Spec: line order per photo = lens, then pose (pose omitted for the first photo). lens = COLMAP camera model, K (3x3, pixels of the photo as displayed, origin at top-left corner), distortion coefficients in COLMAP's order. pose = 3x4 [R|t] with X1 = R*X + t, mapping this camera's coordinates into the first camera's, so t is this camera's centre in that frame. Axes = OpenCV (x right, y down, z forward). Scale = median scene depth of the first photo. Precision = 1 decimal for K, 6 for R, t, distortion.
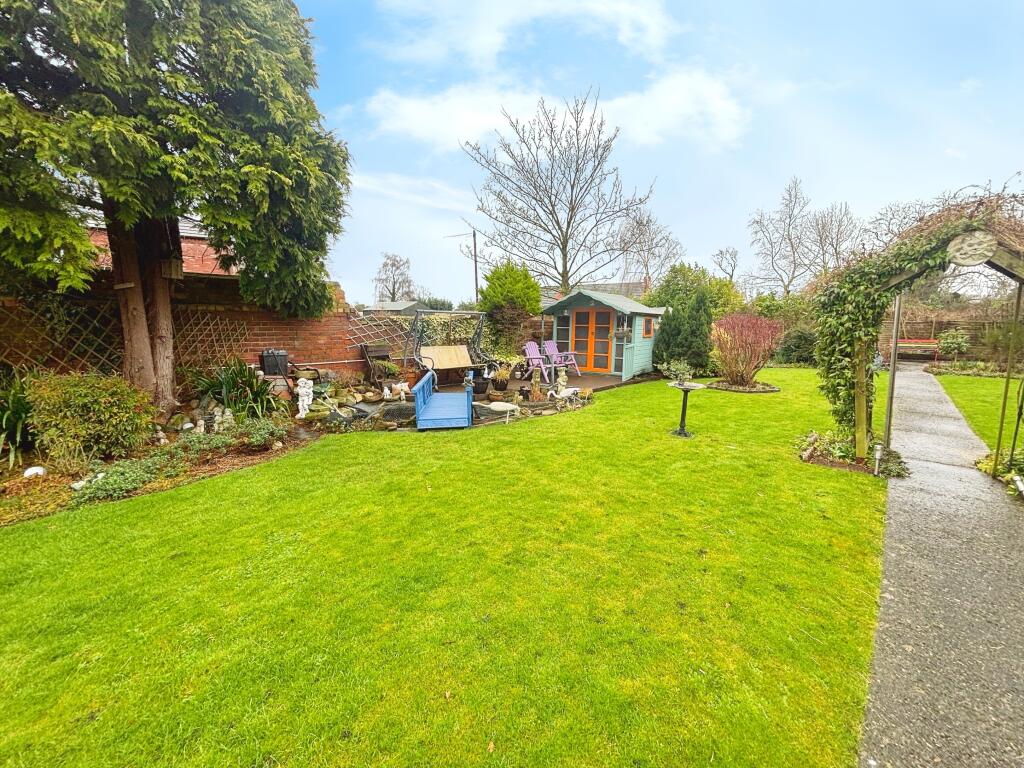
lens RADIAL K [[413.0, 0, 508.9], [0, 413.0, 387.2], [0, 0, 1]] dist [0.003067, -0.000201]
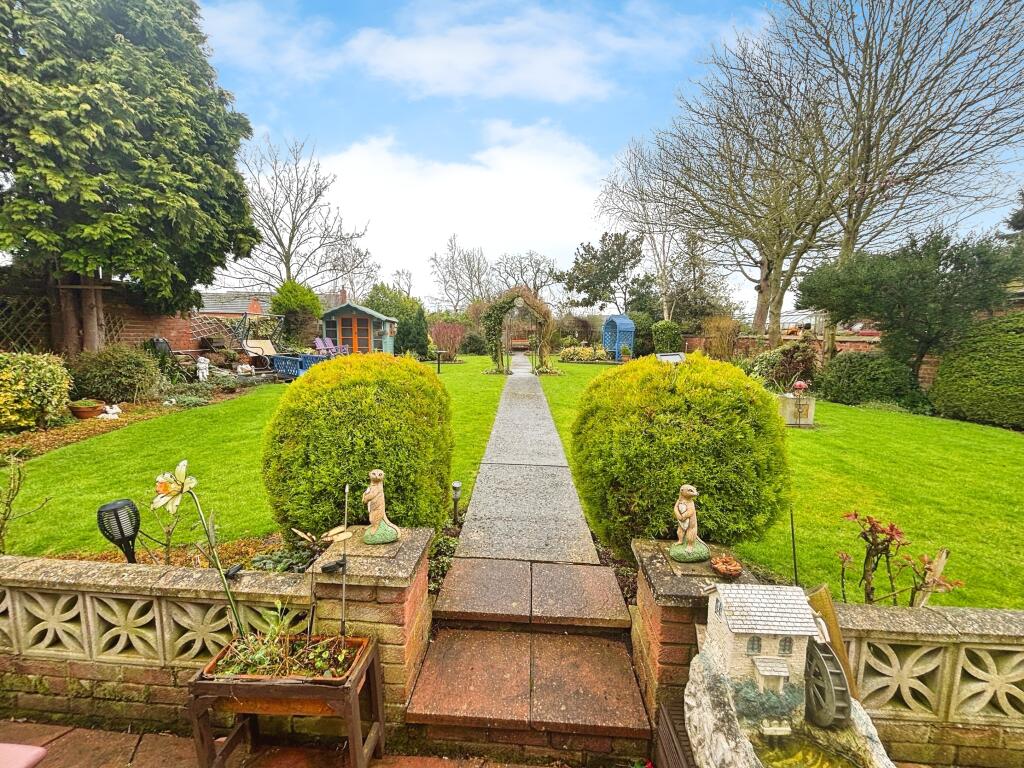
lens RADIAL K [[413.0, 0, 507.3], [0, 413.0, 380.4], [0, 0, 1]] dist [0.003067, -0.000201]
pose [[0.750124, -0.066706, 0.657924, -0.355498], [0.095672, 0.995379, -0.008160, 0.094811], [-0.654339, 0.069067, 0.753040, -0.418430]]
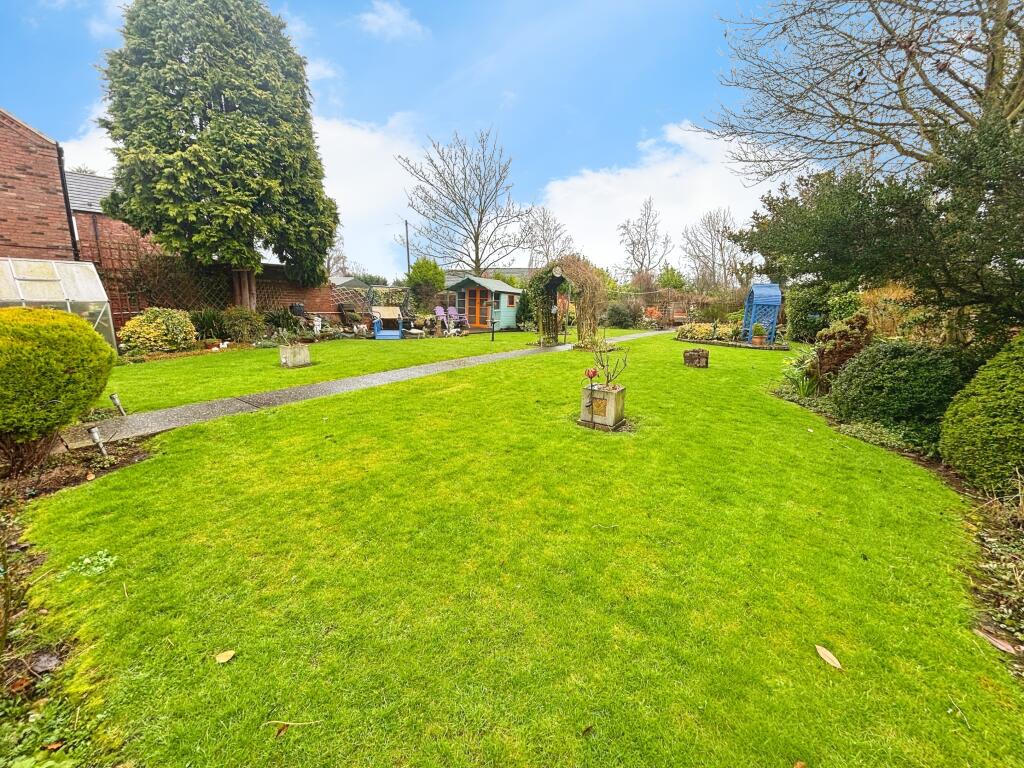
lens RADIAL K [[413.0, 0, 507.3], [0, 413.0, 381.9], [0, 0, 1]] dist [0.003067, -0.000201]
pose [[0.988932, -0.001979, 0.148356, 0.071826], [-0.003286, 0.999374, 0.035235, 0.123432], [-0.148333, -0.035333, 0.988306, -0.643205]]
